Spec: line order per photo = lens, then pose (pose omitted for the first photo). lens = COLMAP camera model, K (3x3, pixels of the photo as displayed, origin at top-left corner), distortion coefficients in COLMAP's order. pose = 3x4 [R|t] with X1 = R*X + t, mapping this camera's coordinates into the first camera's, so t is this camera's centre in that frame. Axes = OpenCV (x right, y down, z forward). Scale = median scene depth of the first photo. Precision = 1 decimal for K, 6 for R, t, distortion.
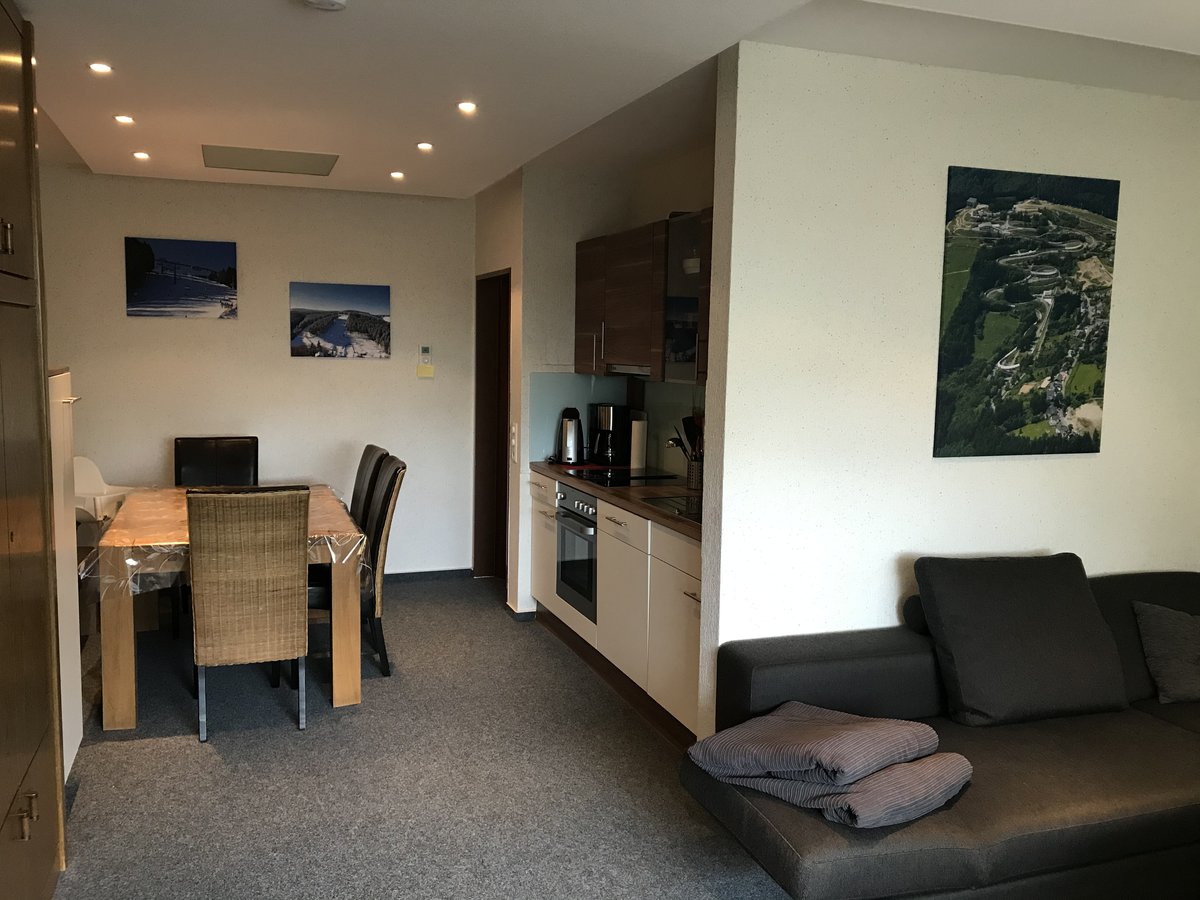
lens RADIAL K [[973.5, 0, 595.2], [0, 973.5, 456.3], [0, 0, 1]] dist [-0.001412, 0.003505]
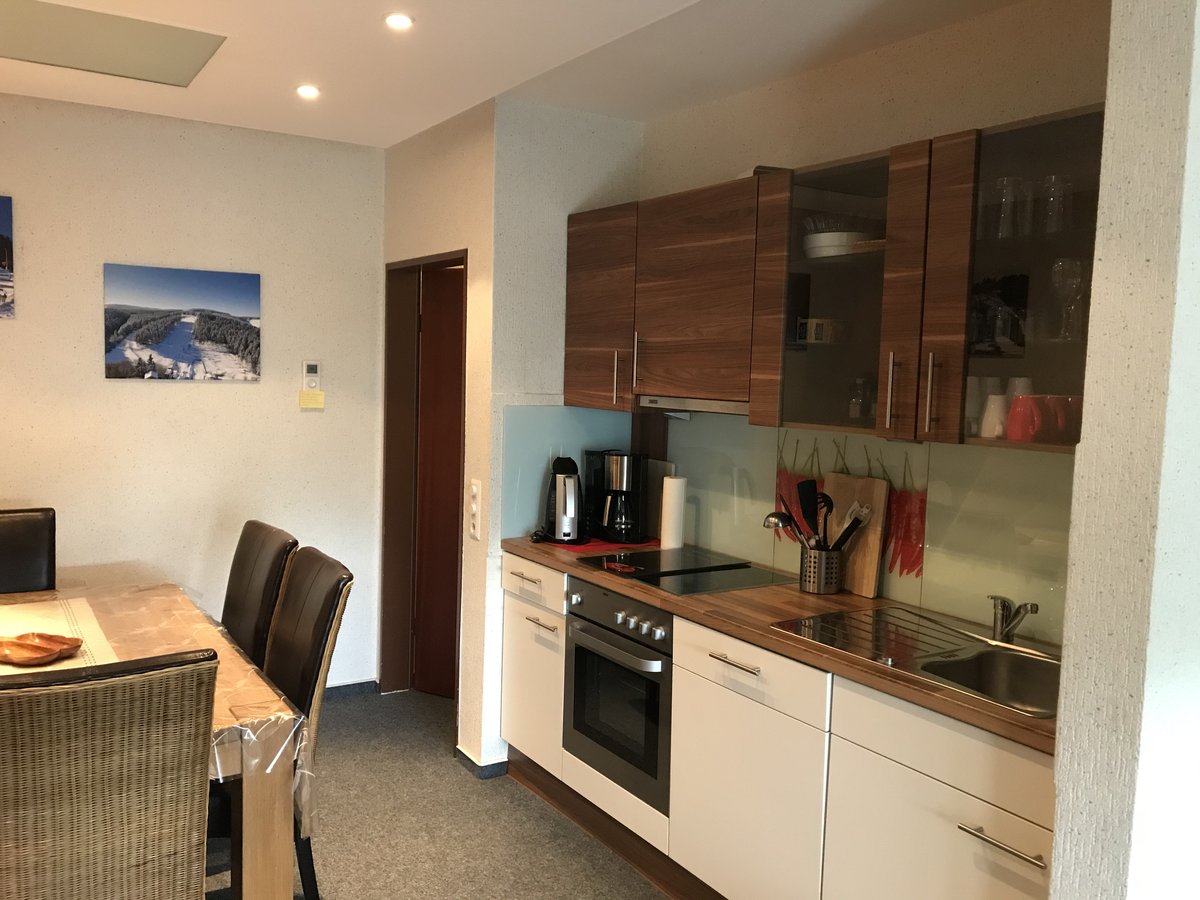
lens RADIAL K [[973.5, 0, 579.8], [0, 973.5, 441.8], [0, 0, 1]] dist [-0.001412, 0.003505]
pose [[0.977836, -0.010325, 0.209118, -0.143565], [0.015487, 0.999614, -0.023065, -0.041957], [-0.208799, 0.025793, 0.977618, 0.313040]]
